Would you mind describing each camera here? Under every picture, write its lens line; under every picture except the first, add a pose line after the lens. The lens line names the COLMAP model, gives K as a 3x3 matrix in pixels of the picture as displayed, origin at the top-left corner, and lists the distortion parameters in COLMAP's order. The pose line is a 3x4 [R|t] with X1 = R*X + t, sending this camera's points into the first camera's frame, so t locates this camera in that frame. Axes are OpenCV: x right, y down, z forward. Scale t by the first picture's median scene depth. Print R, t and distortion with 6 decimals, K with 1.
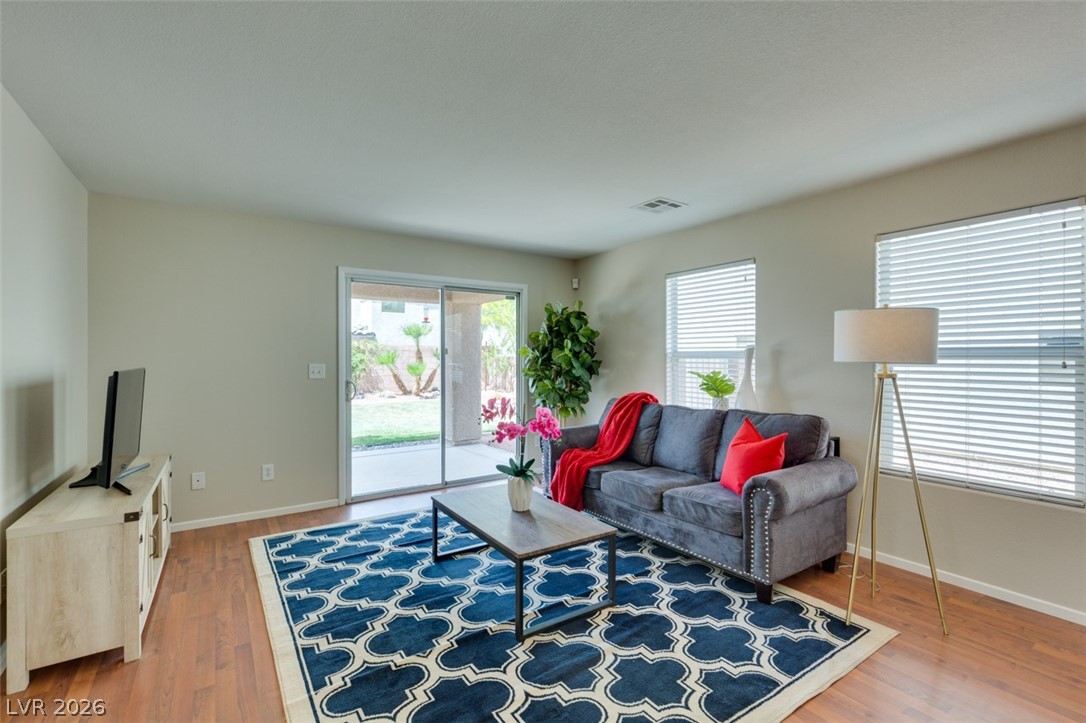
lens RADIAL K [[487.4, 0, 543.5], [0, 487.4, 360.3], [0, 0, 1]] dist [0.004982, -0.001254]
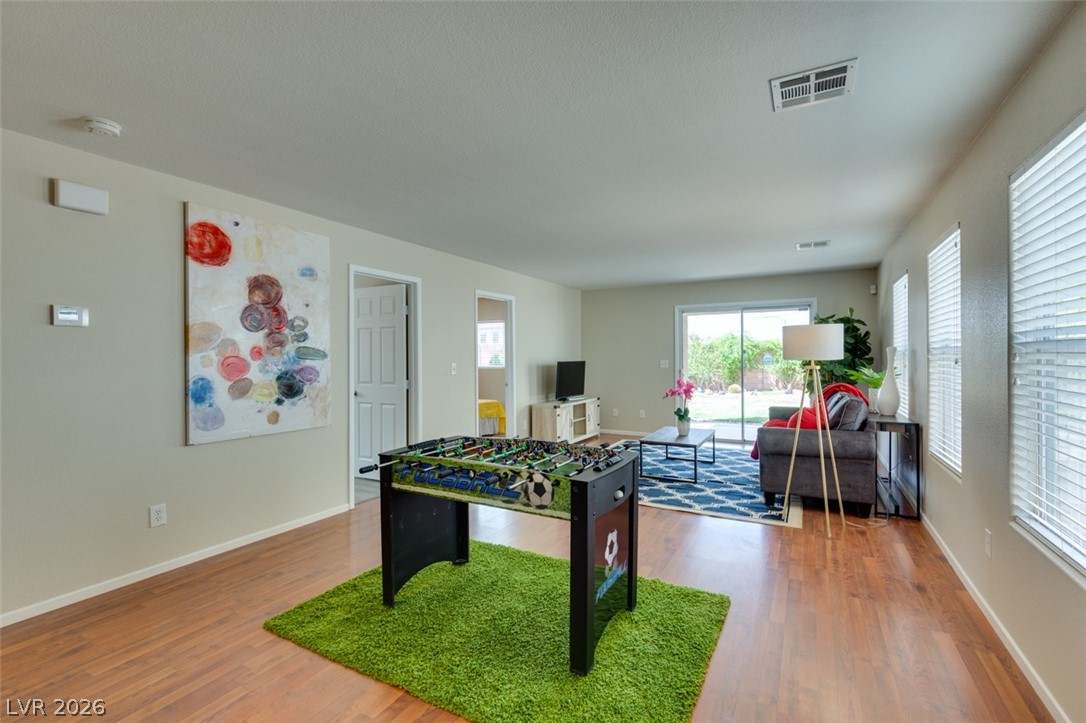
lens RADIAL K [[487.4, 0, 542.9], [0, 487.4, 361.3], [0, 0, 1]] dist [0.004982, -0.001254]
pose [[0.447305, 0.001187, -0.894381, 1.747213], [0.001104, 0.999998, 0.001879, 0.013922], [0.894381, -0.001828, 0.447302, -0.444017]]
